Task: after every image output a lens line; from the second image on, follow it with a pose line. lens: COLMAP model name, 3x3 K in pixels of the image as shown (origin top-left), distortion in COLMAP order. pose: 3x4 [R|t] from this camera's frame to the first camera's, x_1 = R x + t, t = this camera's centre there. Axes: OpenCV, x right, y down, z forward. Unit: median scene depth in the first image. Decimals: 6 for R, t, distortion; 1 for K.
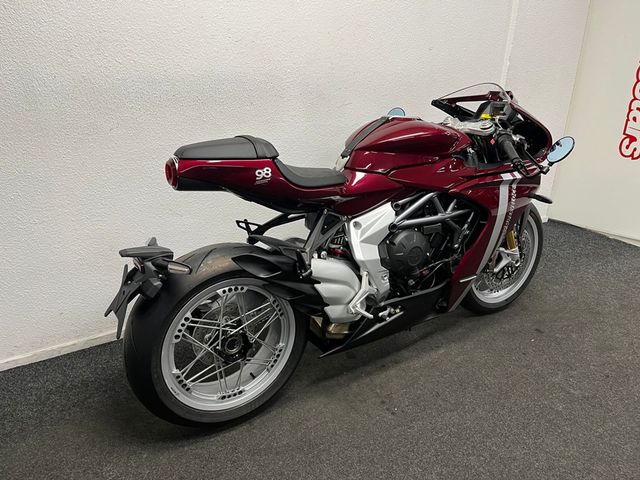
lens RADIAL K [[492.3, 0, 321.6], [0, 492.3, 236.5], [0, 0, 1]] dist [0.054789, -0.063374]
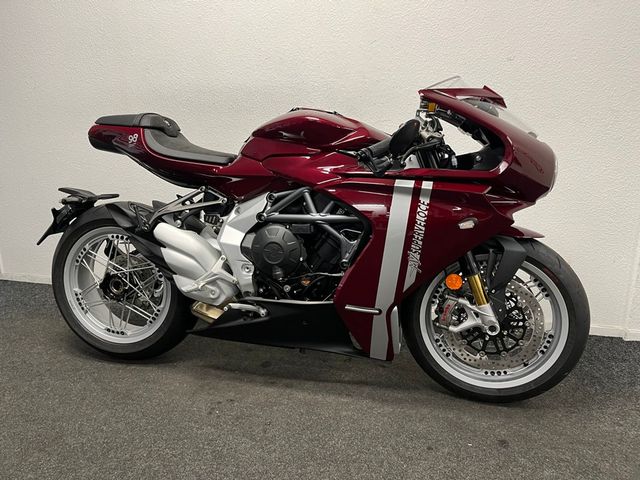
lens RADIAL K [[492.3, 0, 320.4], [0, 492.3, 240.8], [0, 0, 1]] dist [0.054789, -0.063374]
pose [[0.698232, 0.156122, -0.698640, 0.875149], [-0.267332, 0.962192, -0.052159, 0.041930], [0.664082, 0.223188, 0.713570, 0.405401]]
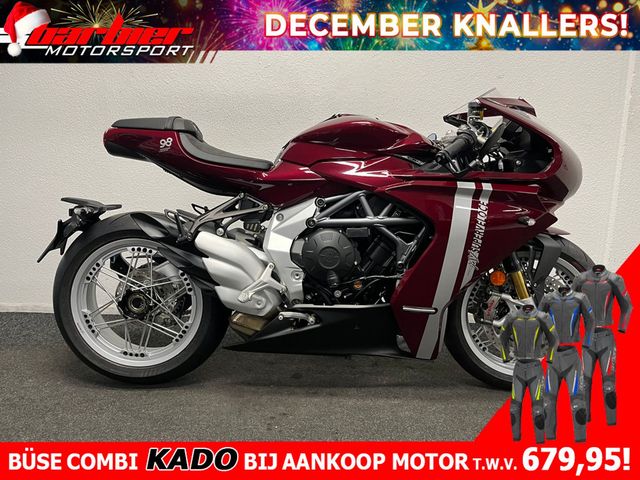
lens RADIAL K [[492.3, 0, 317.0], [0, 492.3, 238.5], [0, 0, 1]] dist [0.054789, -0.063374]
pose [[0.836982, 0.104366, -0.537187, 0.645568], [-0.212856, 0.966431, -0.143887, 0.138604], [0.504137, 0.234774, 0.831100, 0.235687]]
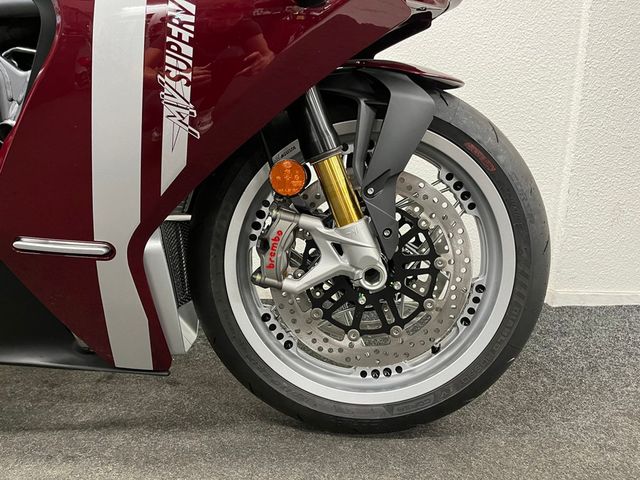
lens RADIAL K [[492.3, 0, 318.5], [0, 492.3, 237.9], [0, 0, 1]] dist [0.054789, -0.063374]
pose [[0.851711, 0.107395, -0.512889, 0.664771], [-0.207351, 0.967957, -0.141648, 0.100730], [0.481242, 0.226991, 0.846688, 0.900127]]
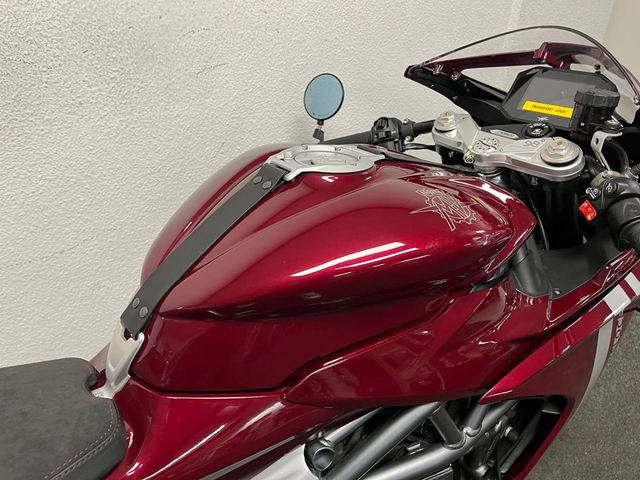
lens RADIAL K [[492.3, 0, 322.2], [0, 492.3, 240.4], [0, 0, 1]] dist [0.054789, -0.063374]
pose [[0.993061, -0.052605, 0.105181, 0.124236], [0.033529, 0.983903, 0.175528, -0.251351], [-0.112722, -0.170783, 0.978840, 0.703958]]
